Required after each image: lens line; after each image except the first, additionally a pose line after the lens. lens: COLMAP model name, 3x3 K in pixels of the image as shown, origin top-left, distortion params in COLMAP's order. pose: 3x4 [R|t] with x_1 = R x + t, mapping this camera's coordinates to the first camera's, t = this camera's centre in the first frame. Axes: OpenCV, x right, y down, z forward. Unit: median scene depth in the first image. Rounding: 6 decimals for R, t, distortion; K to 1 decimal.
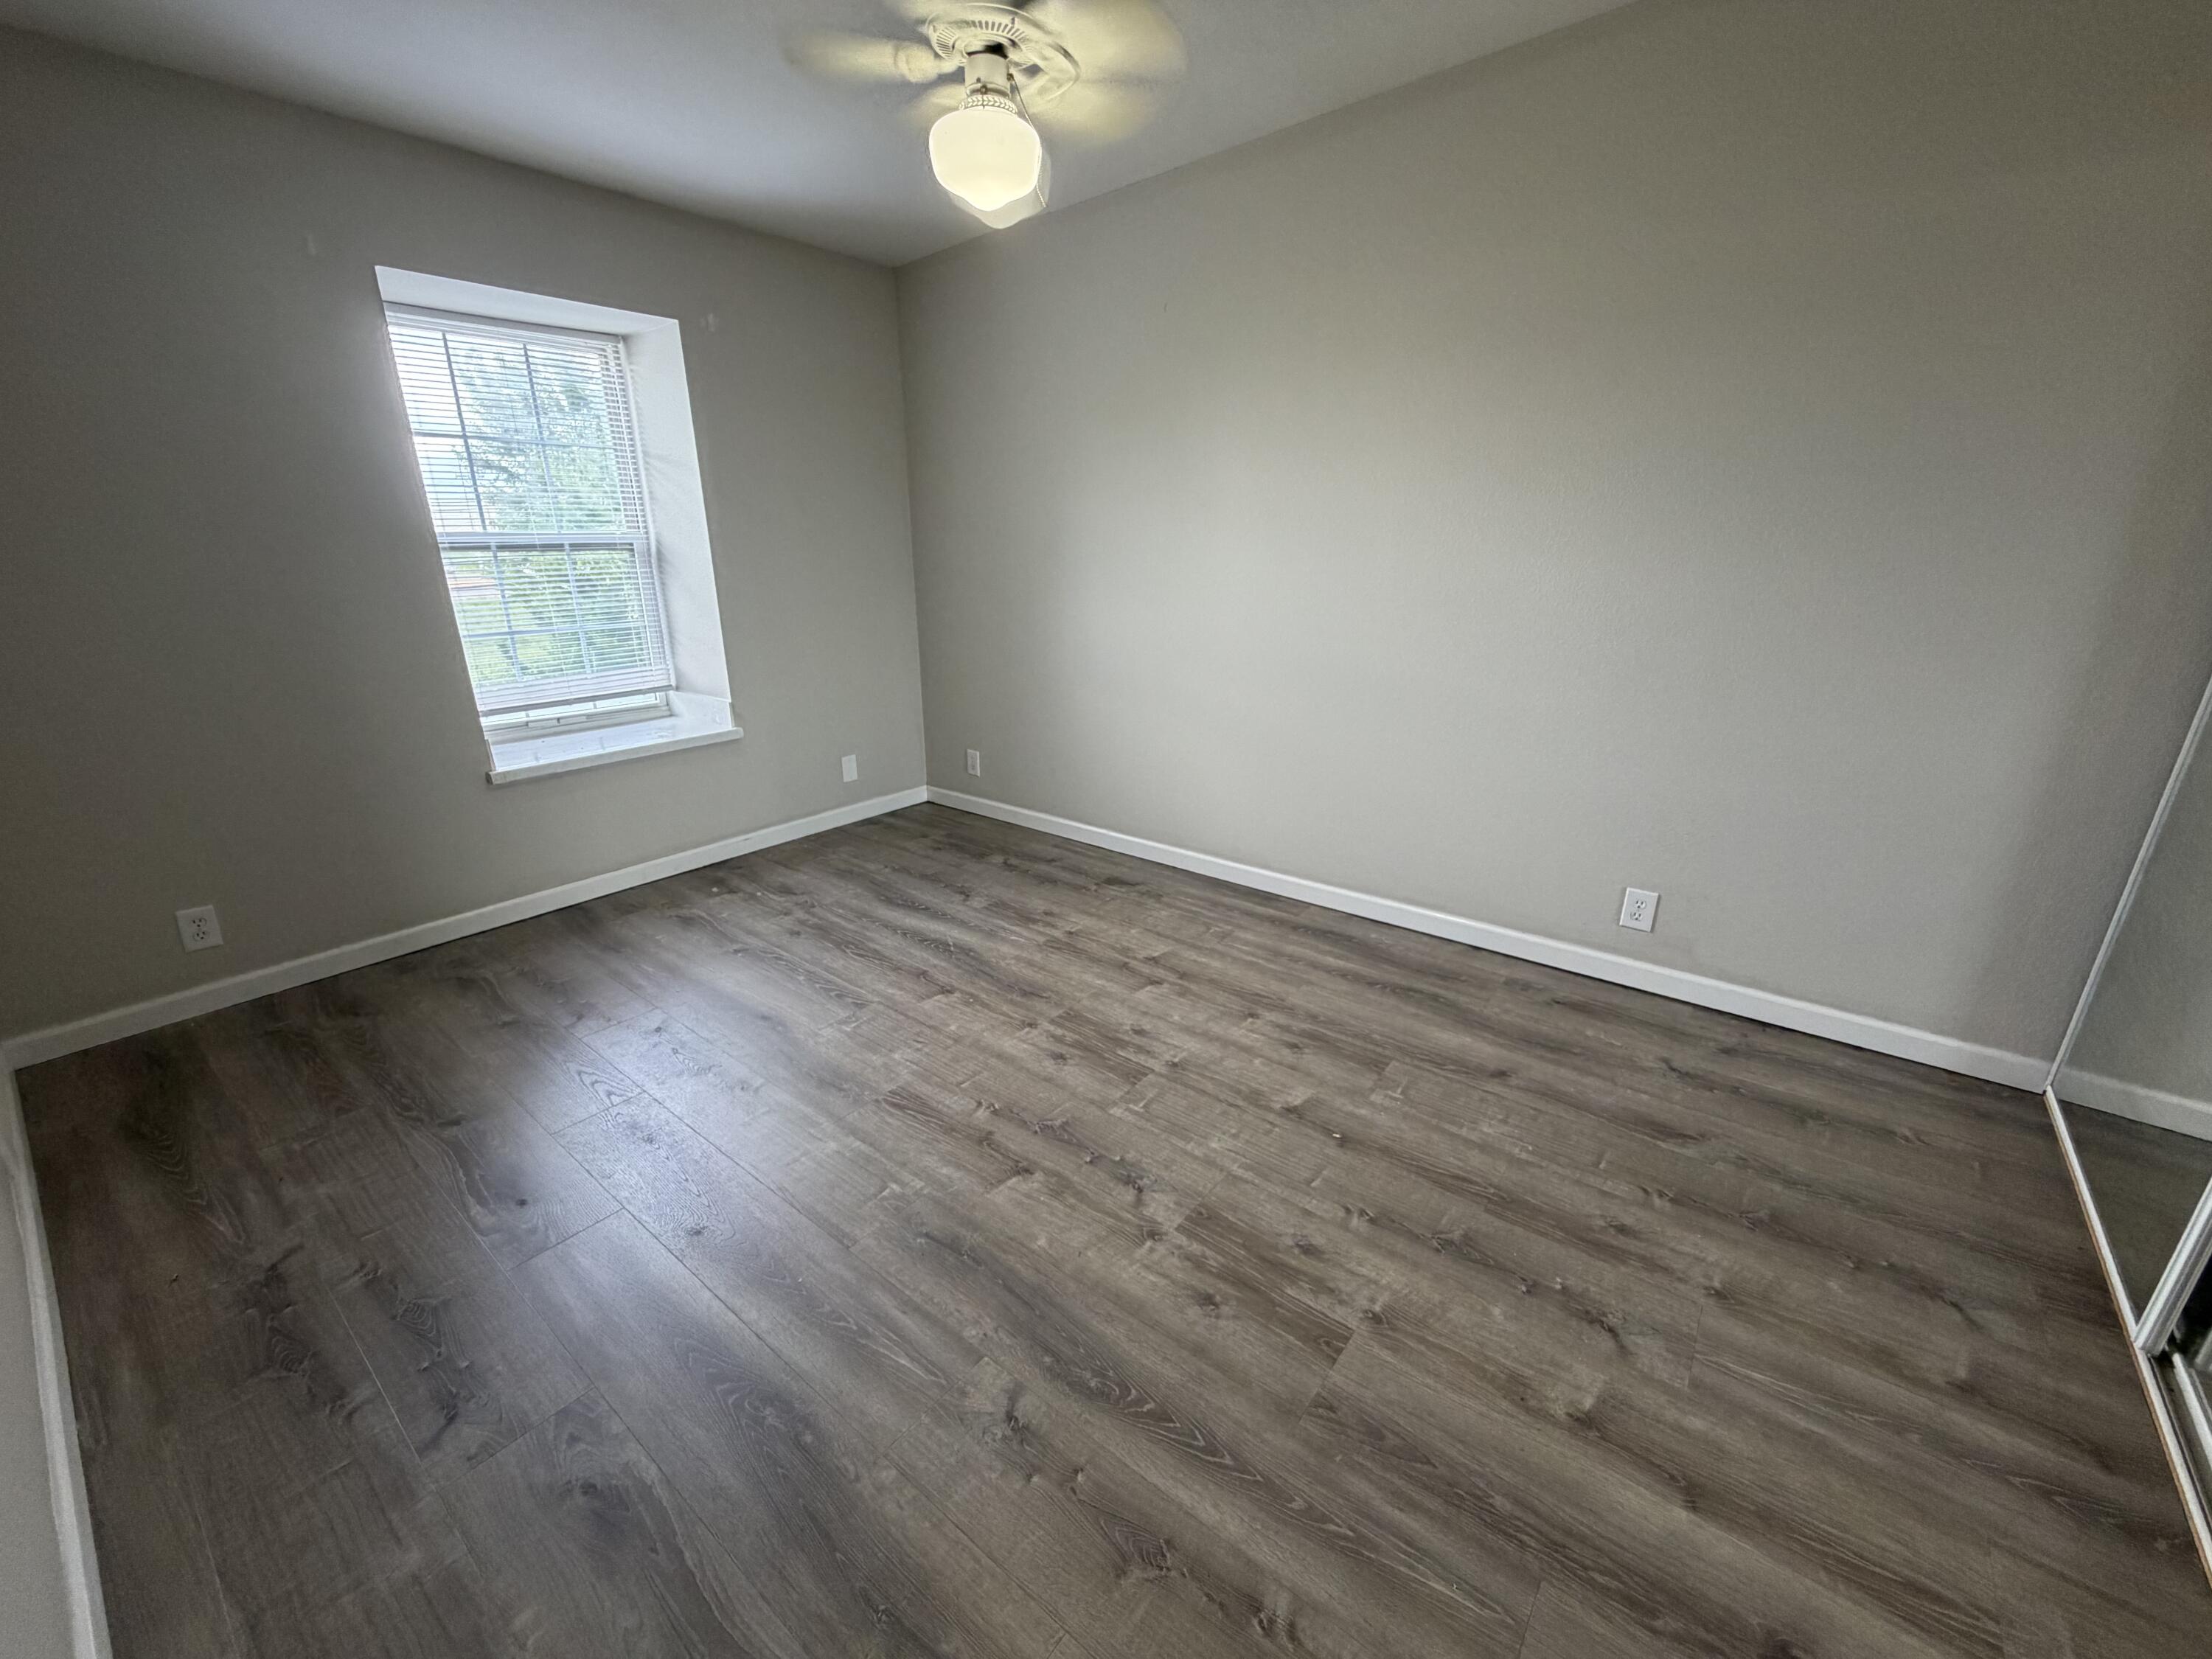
lens RADIAL K [[885.1, 0, 1100.9], [0, 885.1, 830.0], [0, 0, 1]] dist [-0.000976, 0.000590]
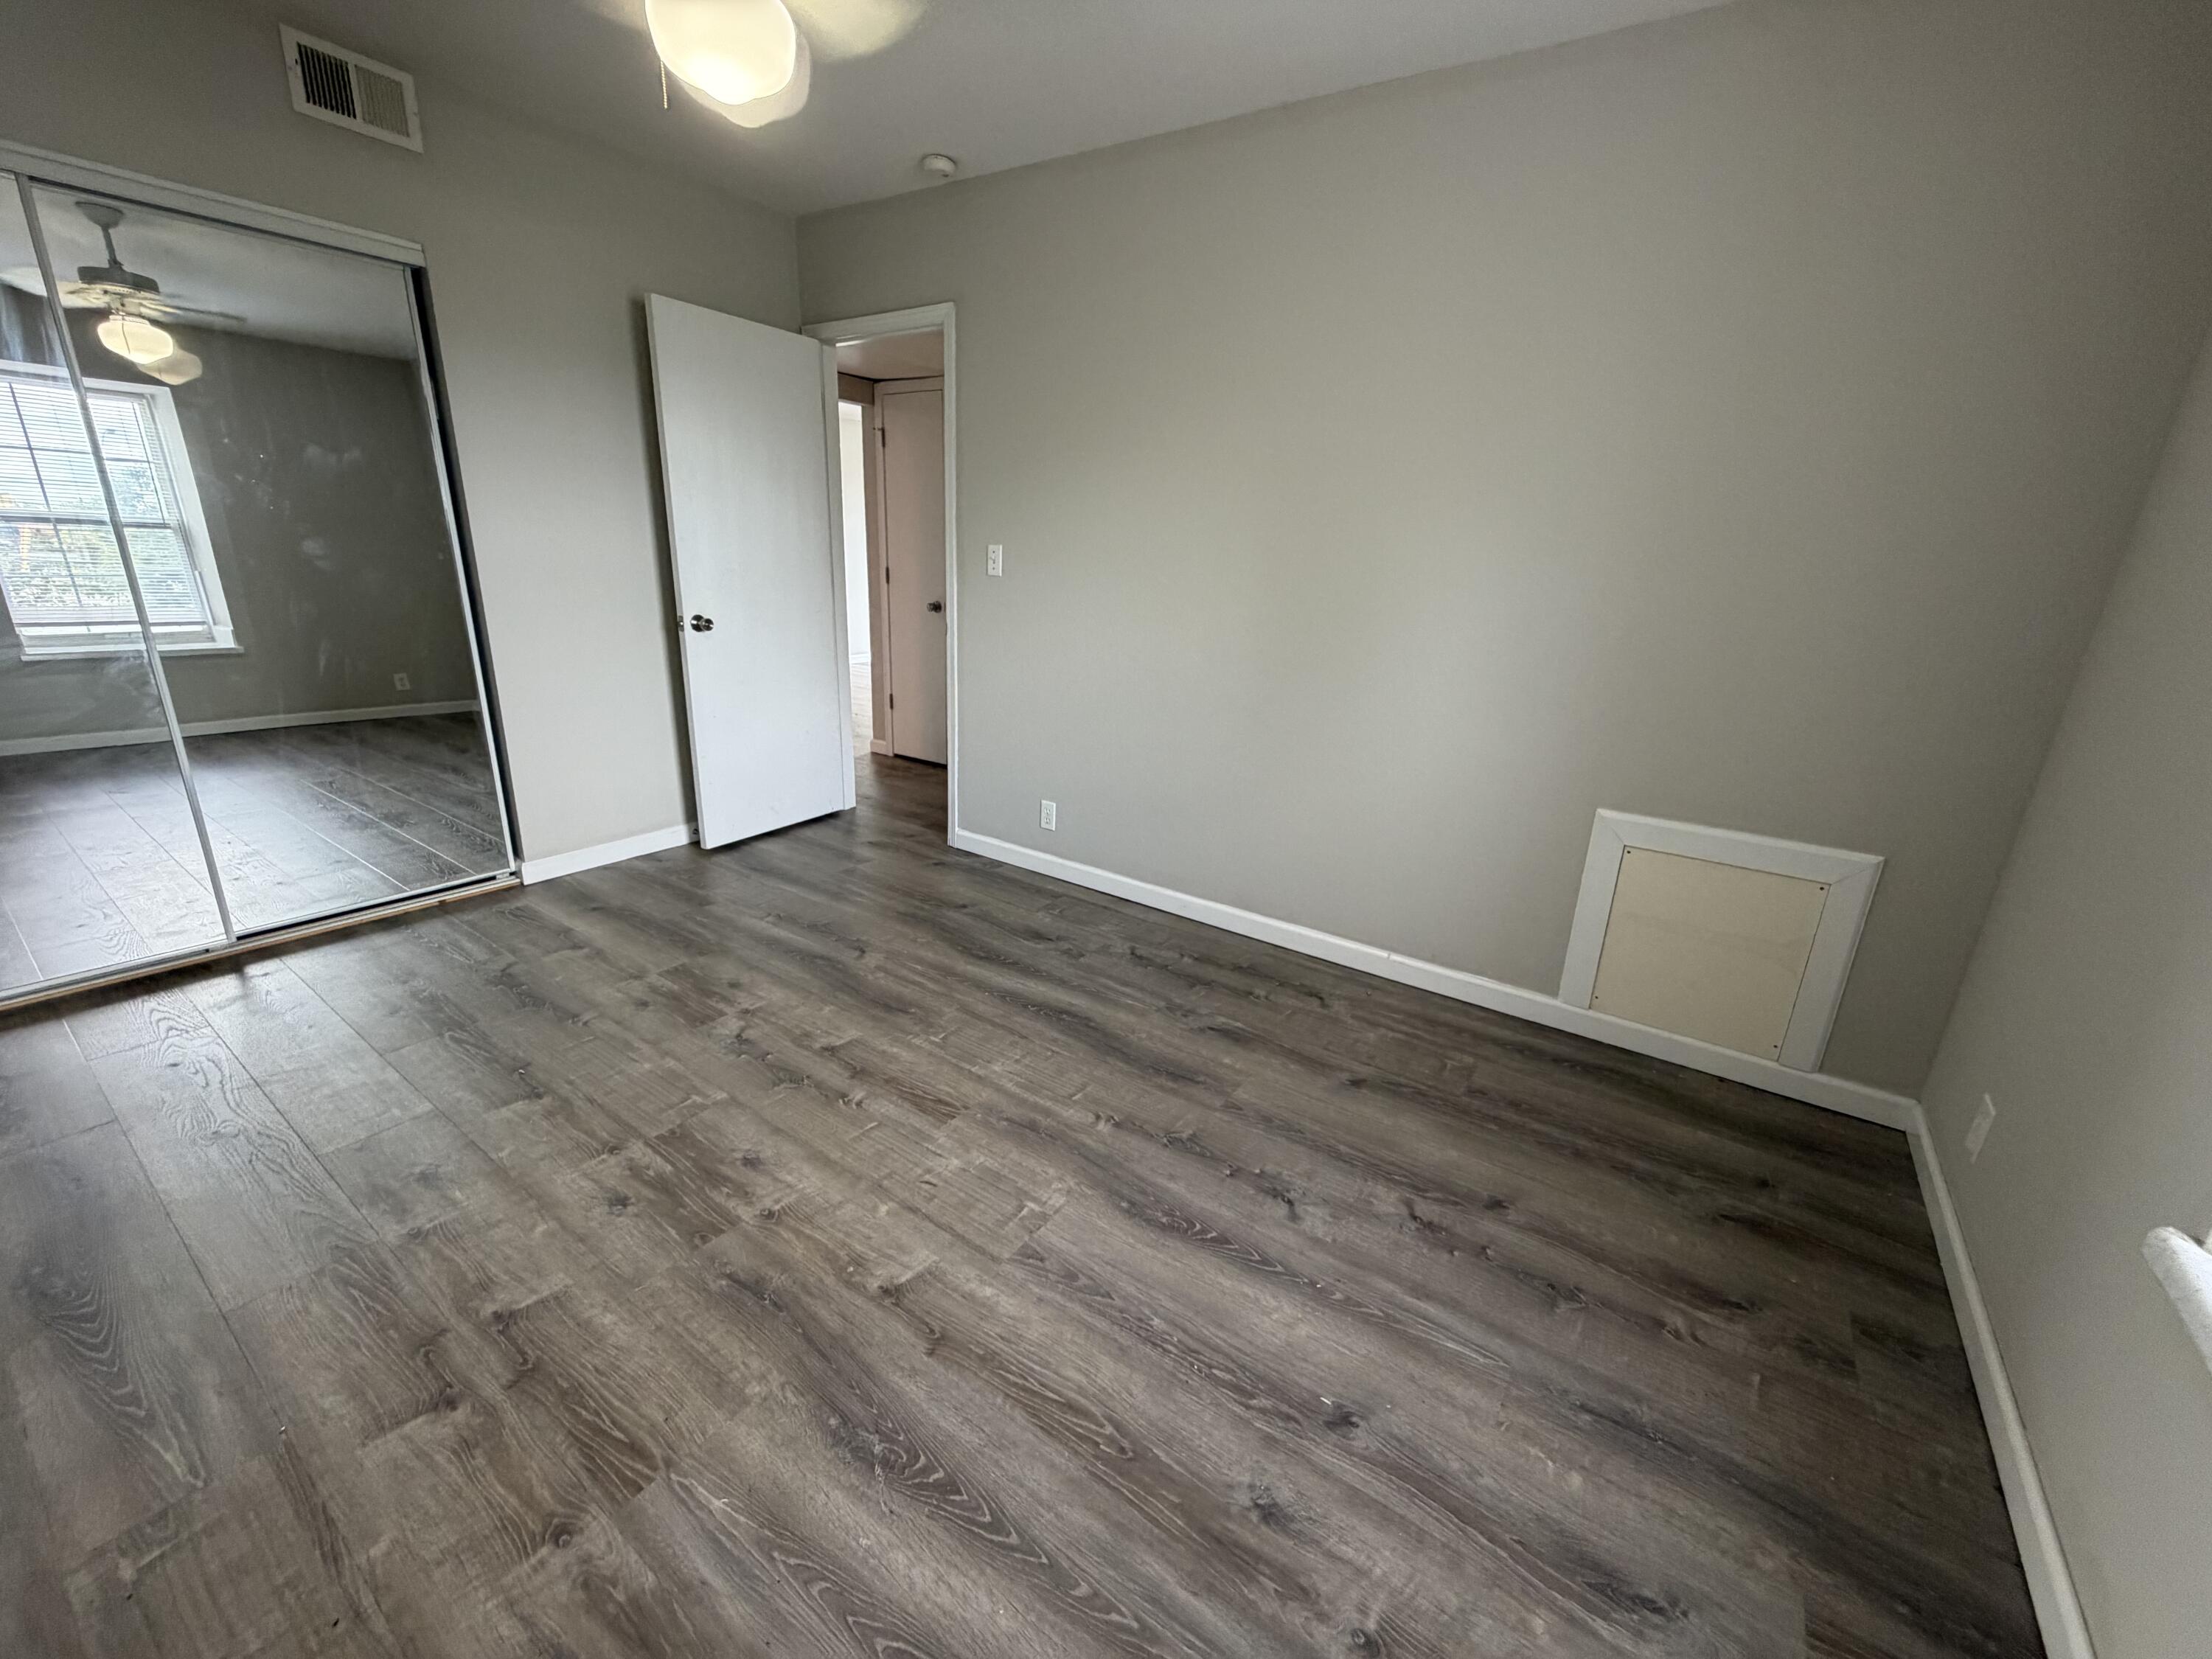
lens RADIAL K [[885.1, 0, 1100.9], [0, 885.1, 830.0], [0, 0, 1]] dist [-0.000976, 0.000590]
pose [[-0.998079, -0.018988, -0.058975, -0.290319], [-0.050122, 0.807004, 0.588414, -0.443319], [0.036420, 0.590240, -0.806406, 1.383915]]
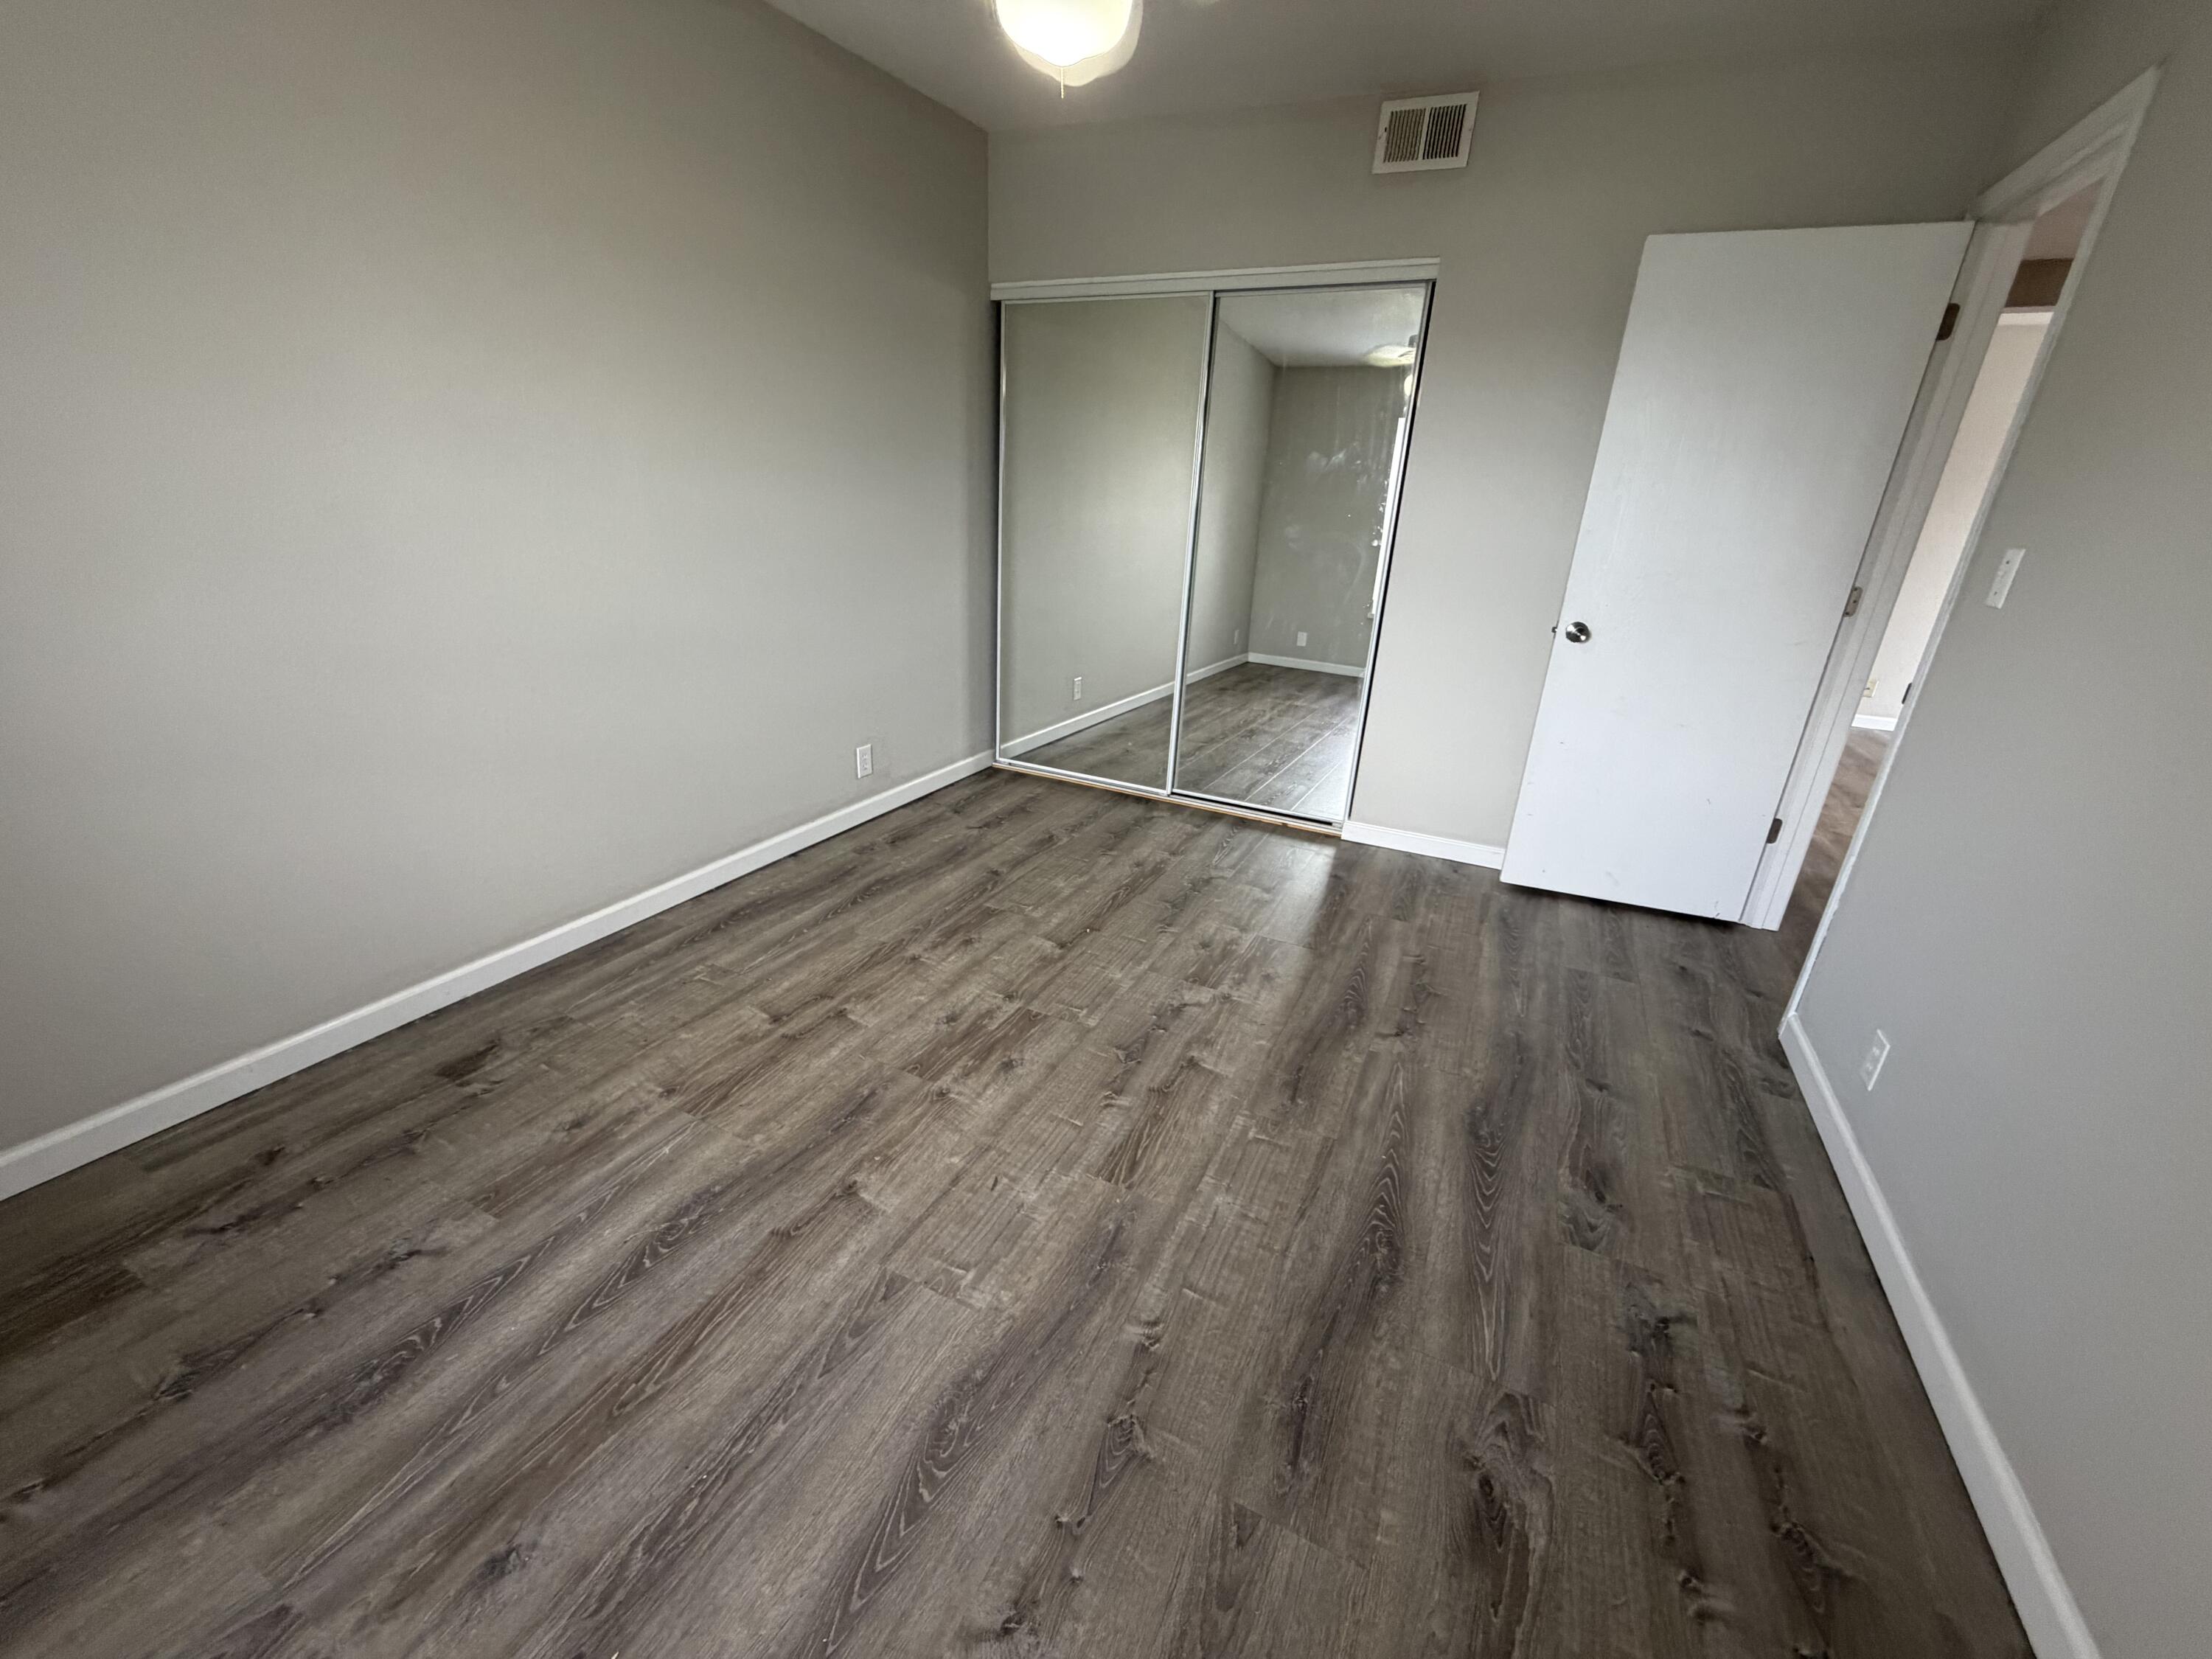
lens RADIAL K [[885.1, 0, 1100.9], [0, 885.1, 830.0], [0, 0, 1]] dist [-0.000976, 0.000590]
pose [[-0.213430, -0.354767, 0.910268, -0.752074], [0.266585, 0.875229, 0.403617, -0.274324], [-0.939883, 0.328808, -0.092225, 0.855321]]
